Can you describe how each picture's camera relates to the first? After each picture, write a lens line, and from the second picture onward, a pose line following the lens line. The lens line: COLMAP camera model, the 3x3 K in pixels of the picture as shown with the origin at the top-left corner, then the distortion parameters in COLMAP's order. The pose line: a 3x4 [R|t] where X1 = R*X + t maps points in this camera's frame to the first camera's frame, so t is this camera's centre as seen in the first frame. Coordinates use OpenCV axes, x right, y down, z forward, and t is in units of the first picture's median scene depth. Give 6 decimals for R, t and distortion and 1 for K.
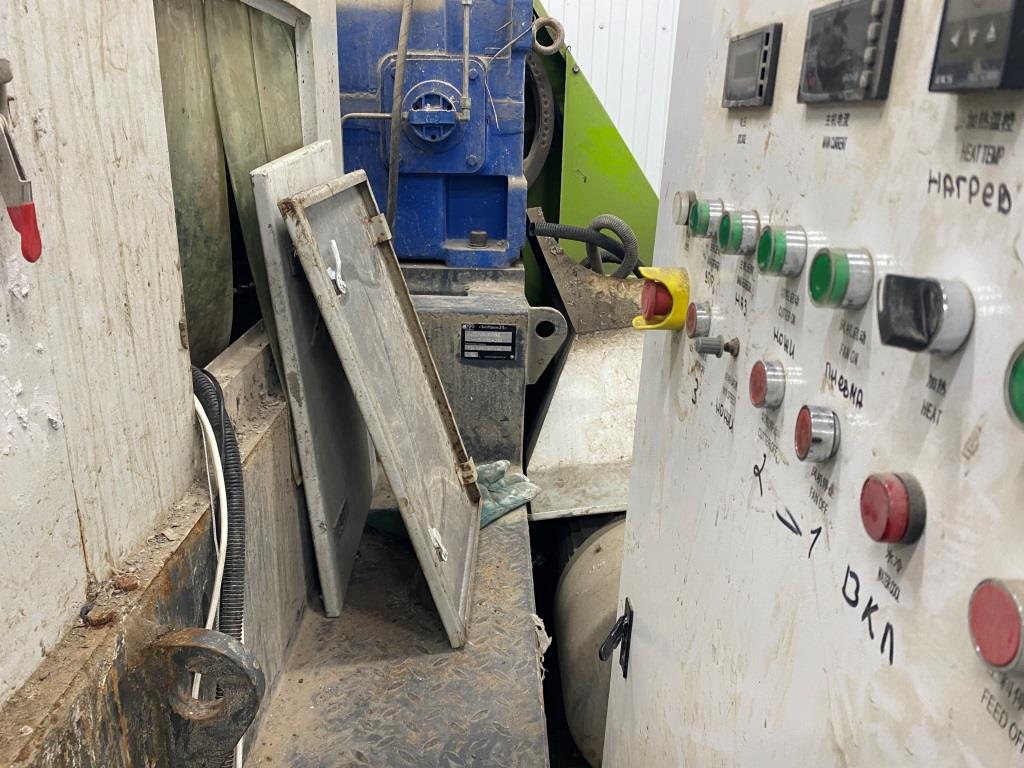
lens RADIAL K [[760.4, 0, 511.5], [0, 760.4, 370.0], [0, 0, 1]] dist [0.107891, -0.199361]
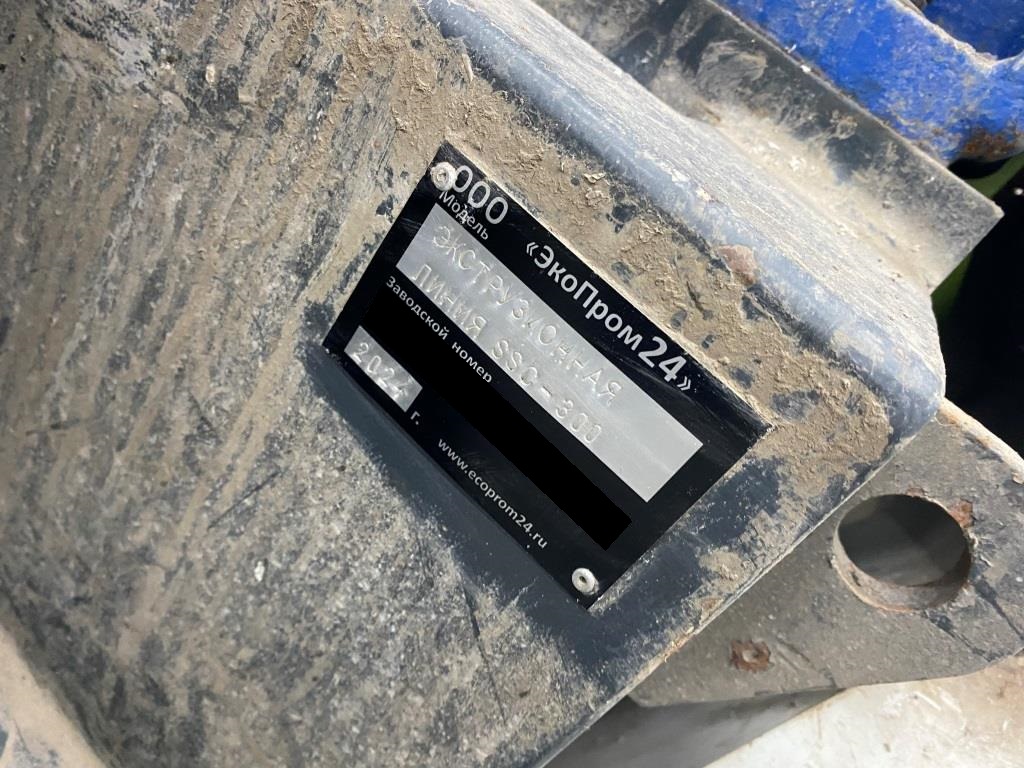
lens RADIAL K [[760.4, 0, 511.5], [0, 760.4, 370.0], [0, 0, 1]] dist [0.107891, -0.199361]
pose [[0.721803, 0.643436, -0.254934, 0.002155], [-0.628695, 0.763592, 0.147209, -0.057309], [0.289385, 0.054019, 0.955687, 0.870820]]
